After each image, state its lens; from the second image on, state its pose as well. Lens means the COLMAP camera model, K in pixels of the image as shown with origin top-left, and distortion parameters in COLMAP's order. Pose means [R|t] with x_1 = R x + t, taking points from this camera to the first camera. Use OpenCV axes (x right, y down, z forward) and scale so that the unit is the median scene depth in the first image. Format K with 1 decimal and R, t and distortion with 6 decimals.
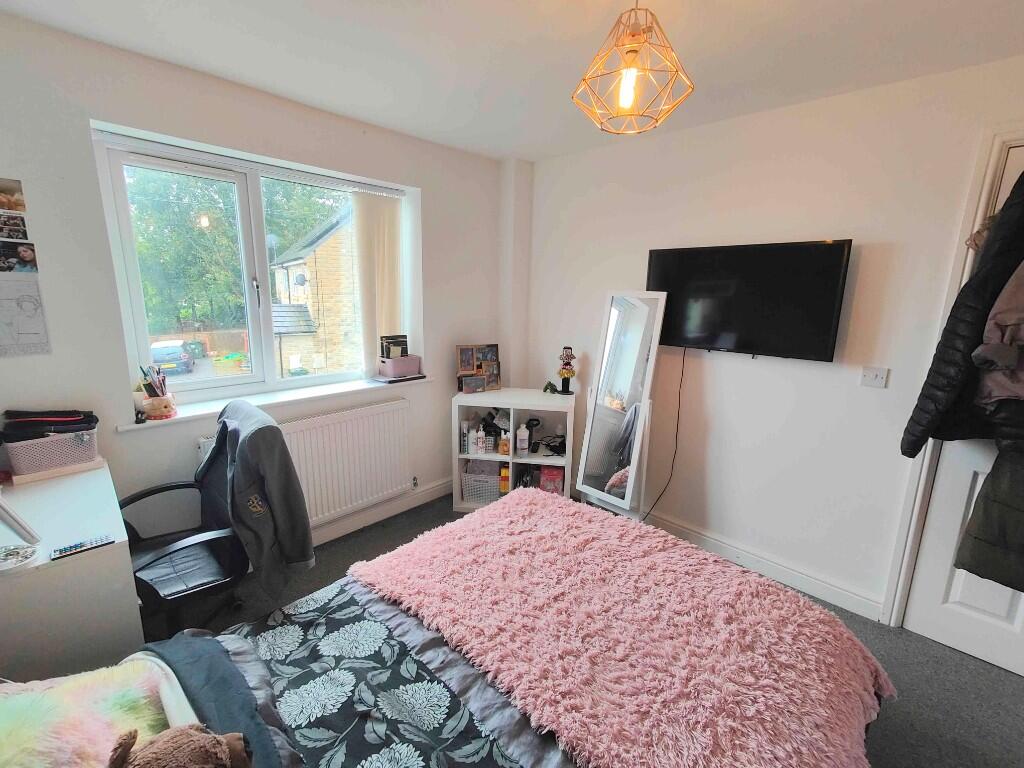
lens RADIAL K [[450.8, 0, 510.0], [0, 450.8, 382.7], [0, 0, 1]] dist [0.007720, -0.000124]
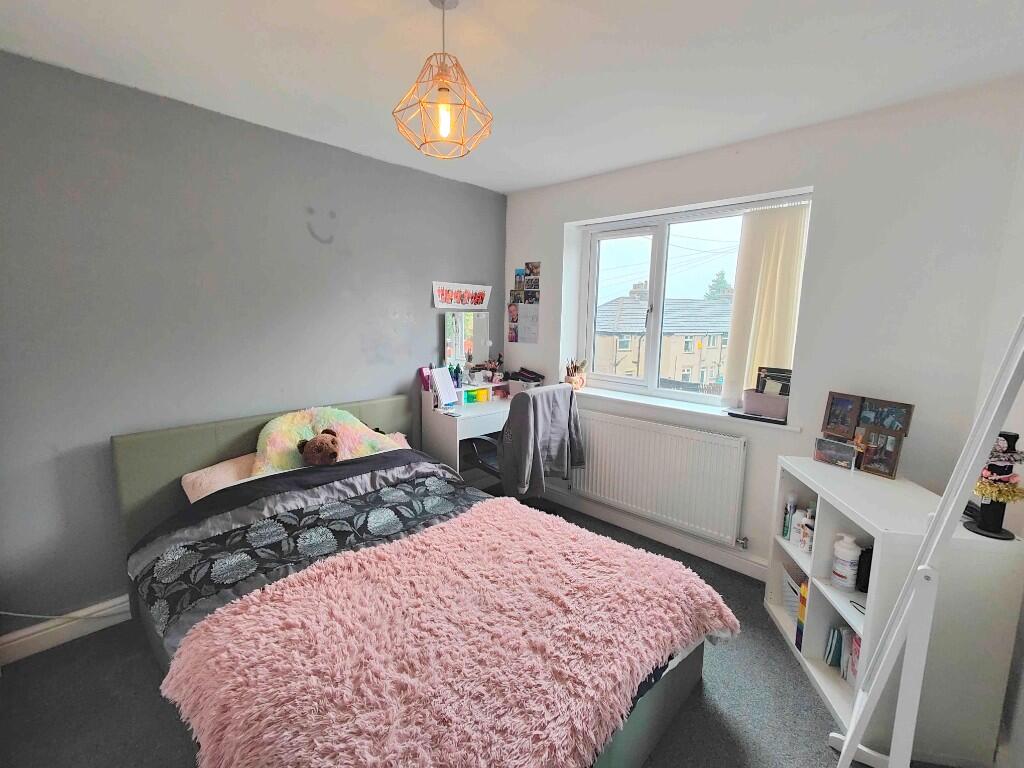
lens RADIAL K [[450.8, 0, 510.8], [0, 450.8, 380.7], [0, 0, 1]] dist [0.007720, -0.000124]
pose [[0.000346, 0.118880, -0.992909, 0.812728], [-0.232292, 0.965758, 0.115548, -0.090255], [0.972646, 0.230604, 0.027949, 0.705364]]
